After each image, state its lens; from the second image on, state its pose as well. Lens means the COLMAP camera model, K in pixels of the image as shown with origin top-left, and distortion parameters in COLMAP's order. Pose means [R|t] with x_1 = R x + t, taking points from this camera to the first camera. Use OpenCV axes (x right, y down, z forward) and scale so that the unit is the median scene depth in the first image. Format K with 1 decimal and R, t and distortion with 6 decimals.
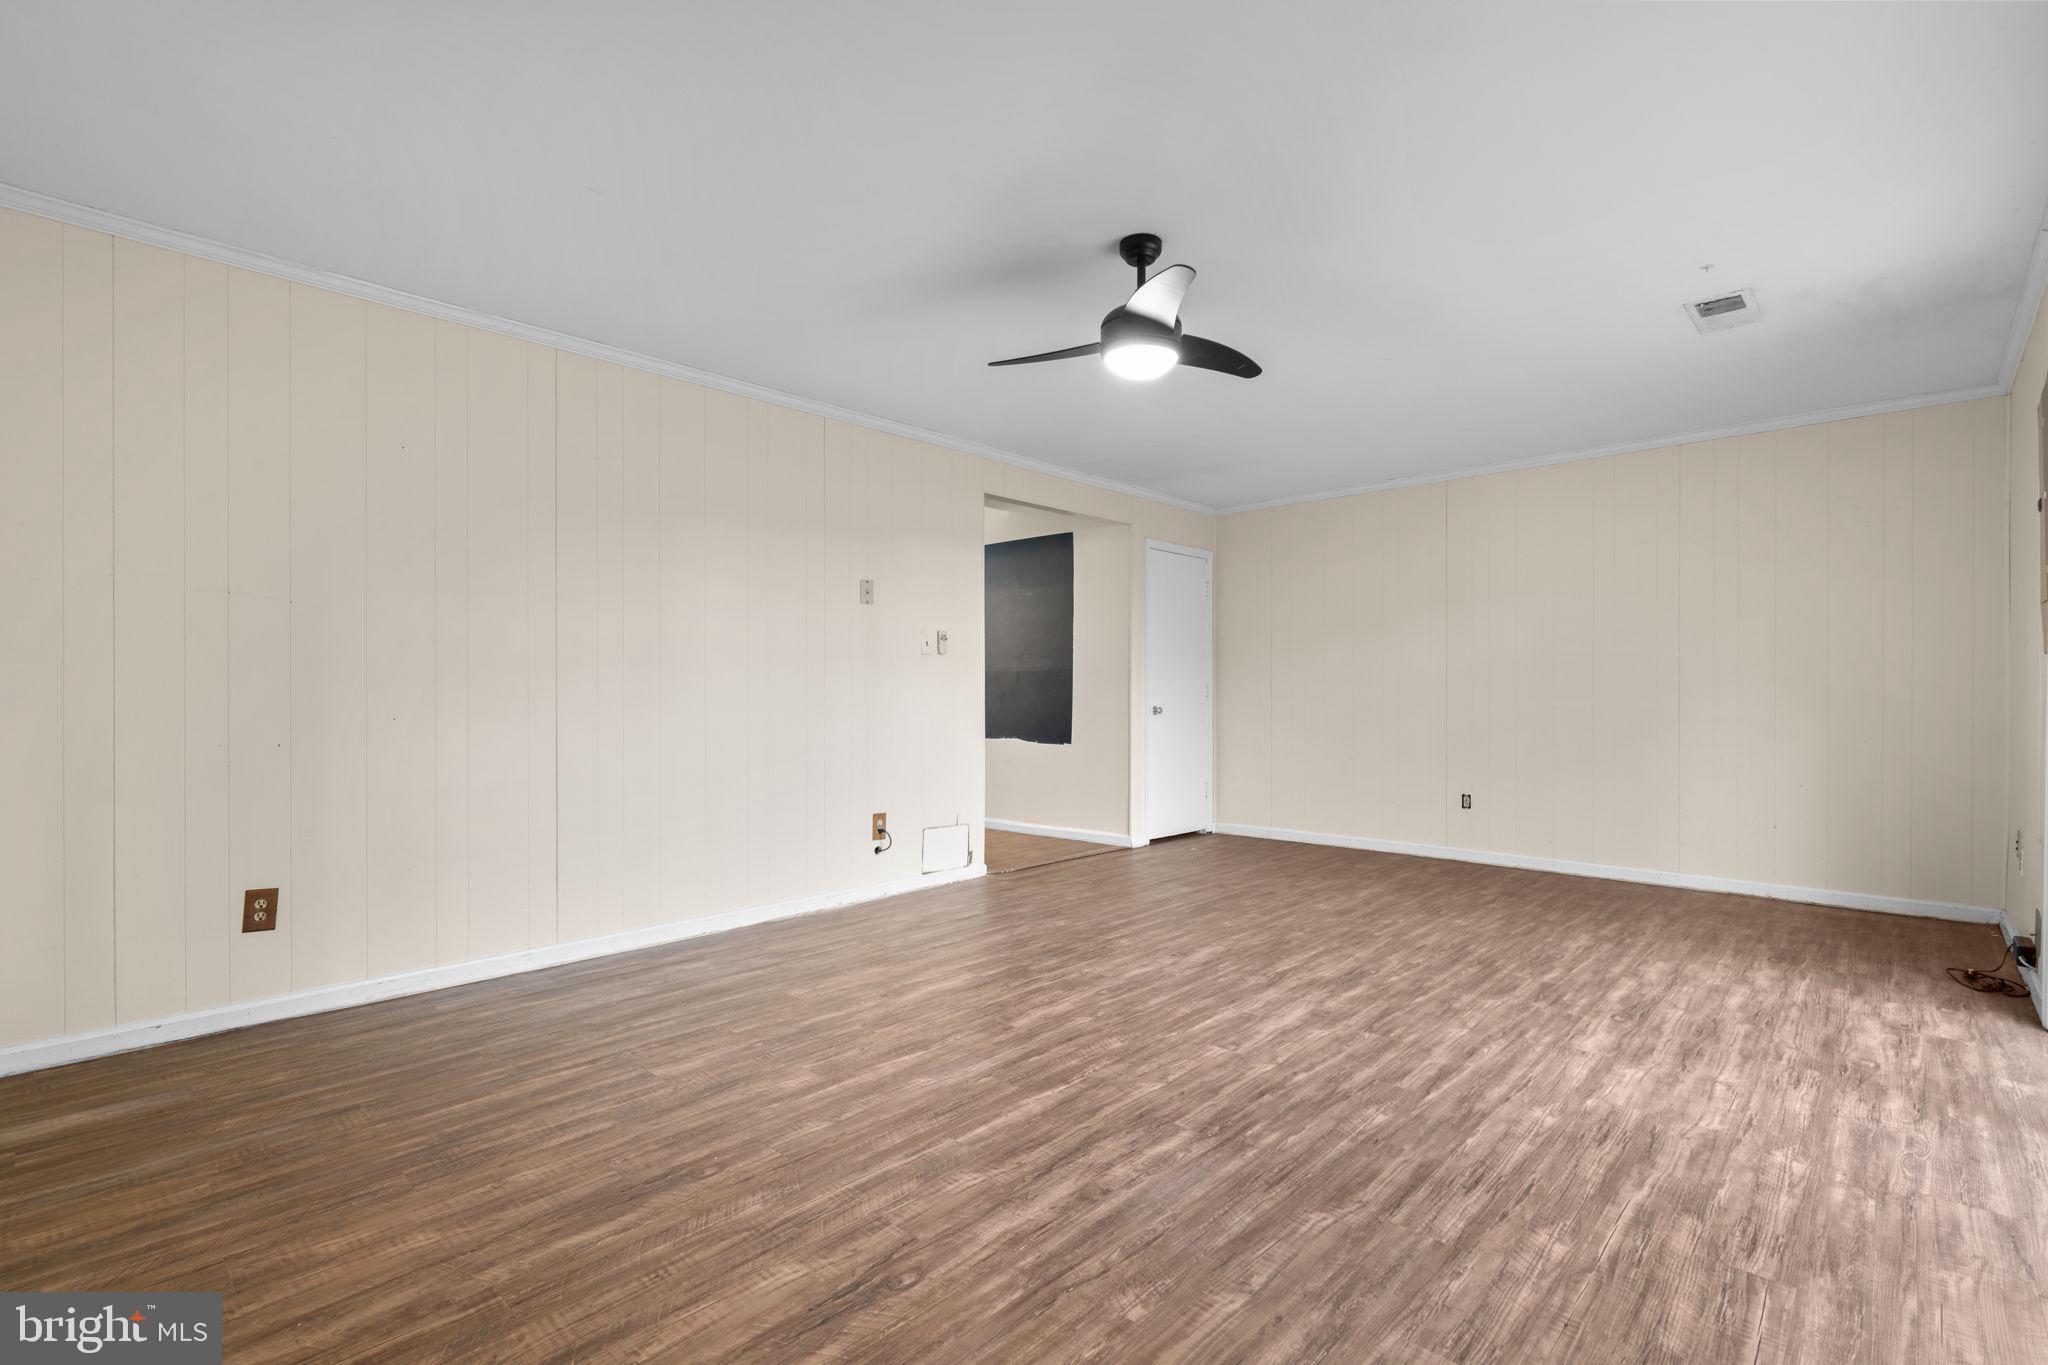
lens RADIAL K [[934.8, 0, 1026.5], [0, 934.8, 704.2], [0, 0, 1]] dist [-0.003600, 0.000186]
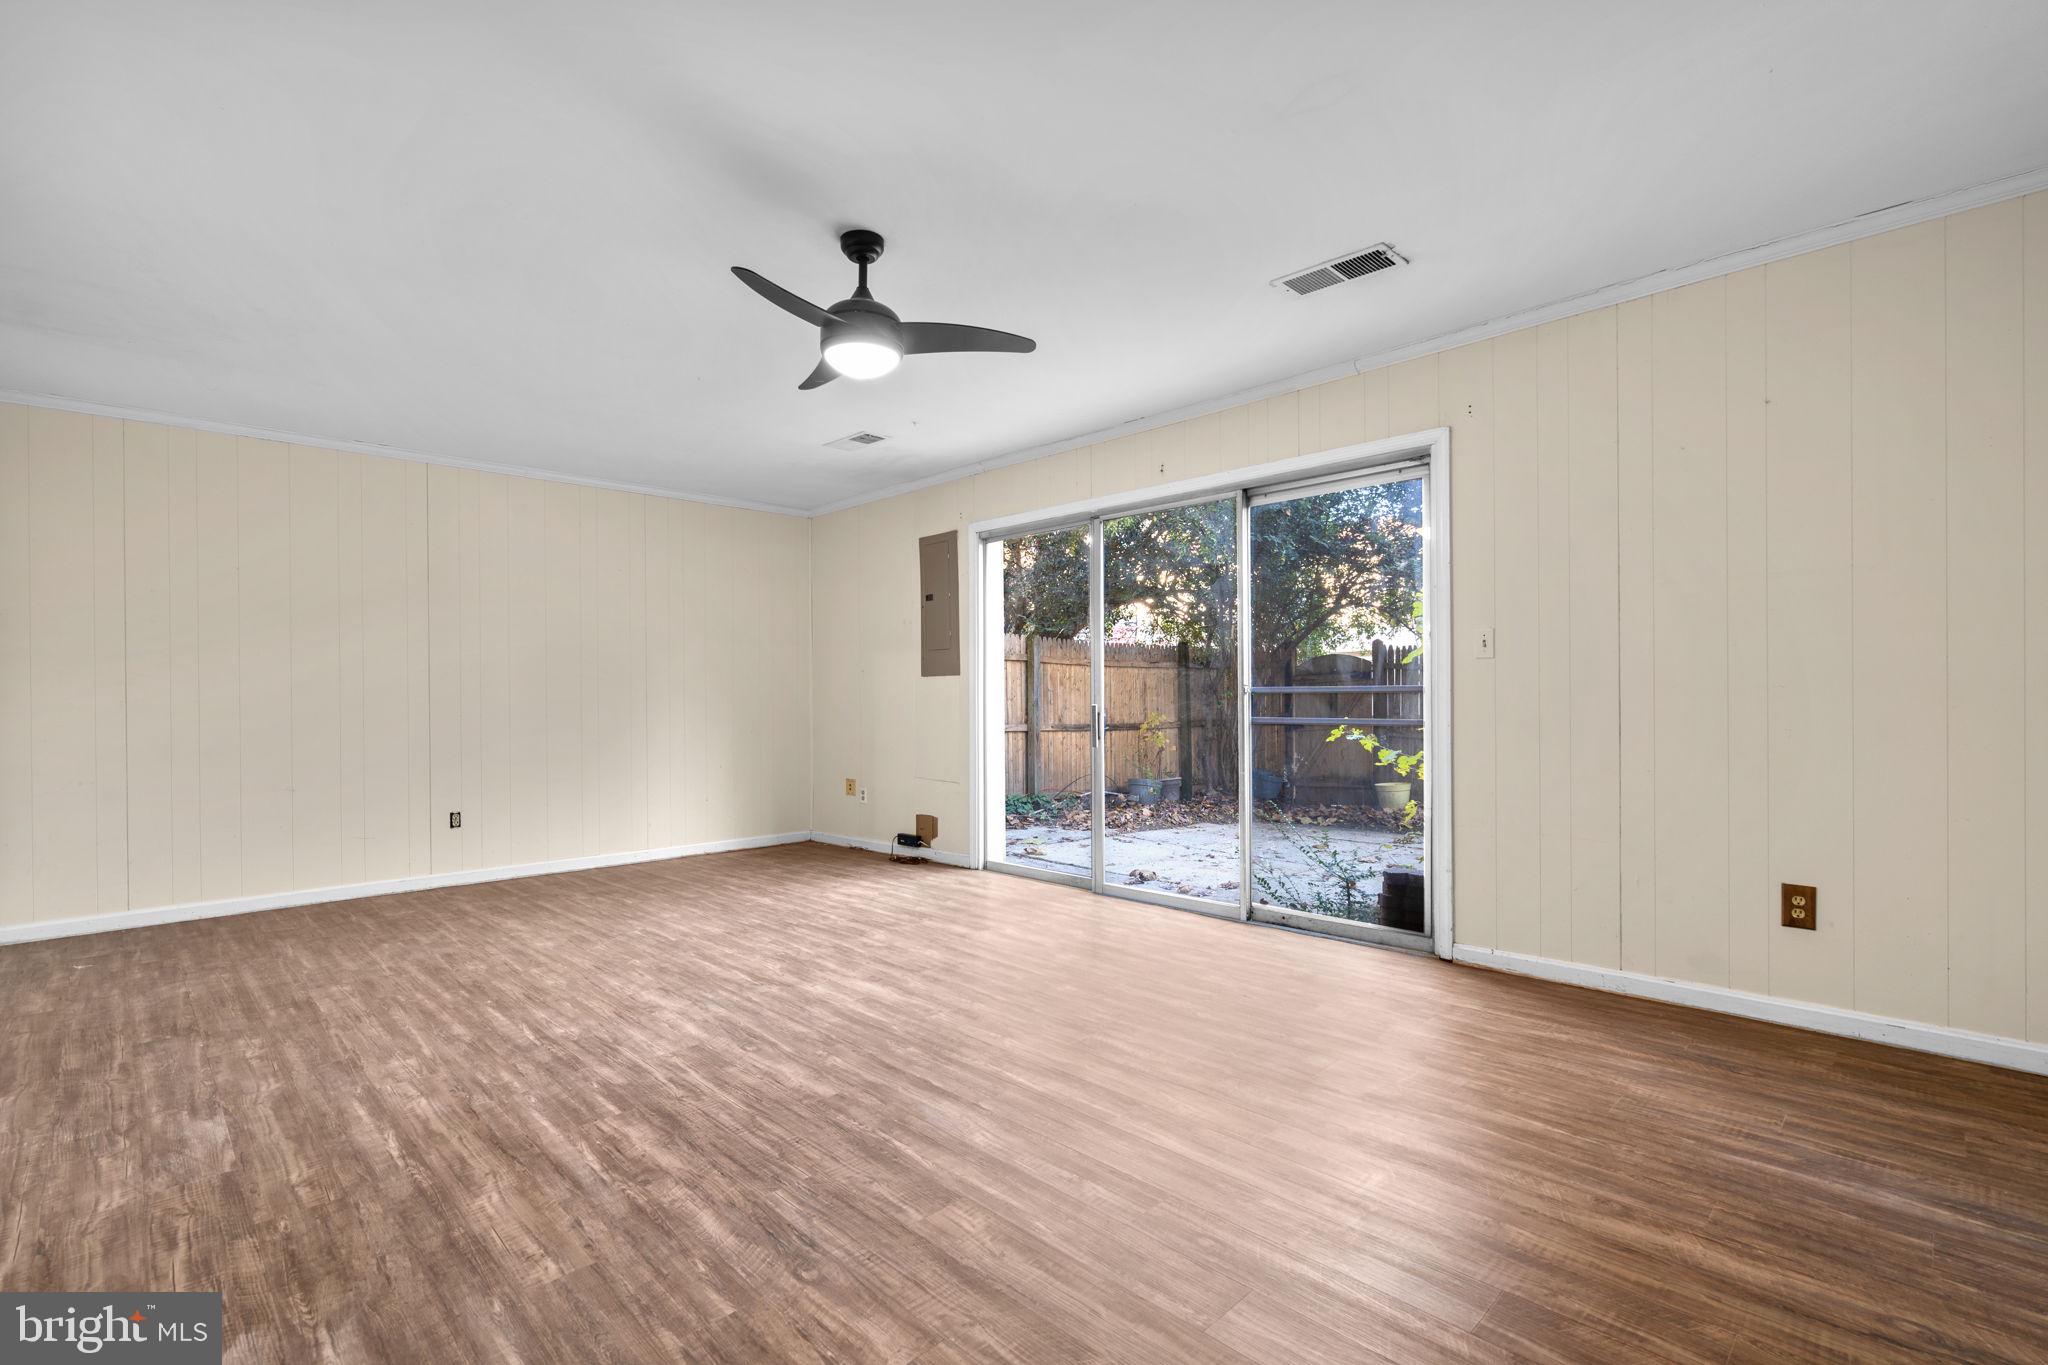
lens RADIAL K [[934.8, 0, 1026.5], [0, 934.8, 704.2], [0, 0, 1]] dist [-0.003600, 0.000186]
pose [[0.037347, -0.005874, 0.999285, -0.797468], [0.025370, 0.999666, 0.004928, -0.004635], [-0.998980, 0.025168, 0.037483, 0.744879]]
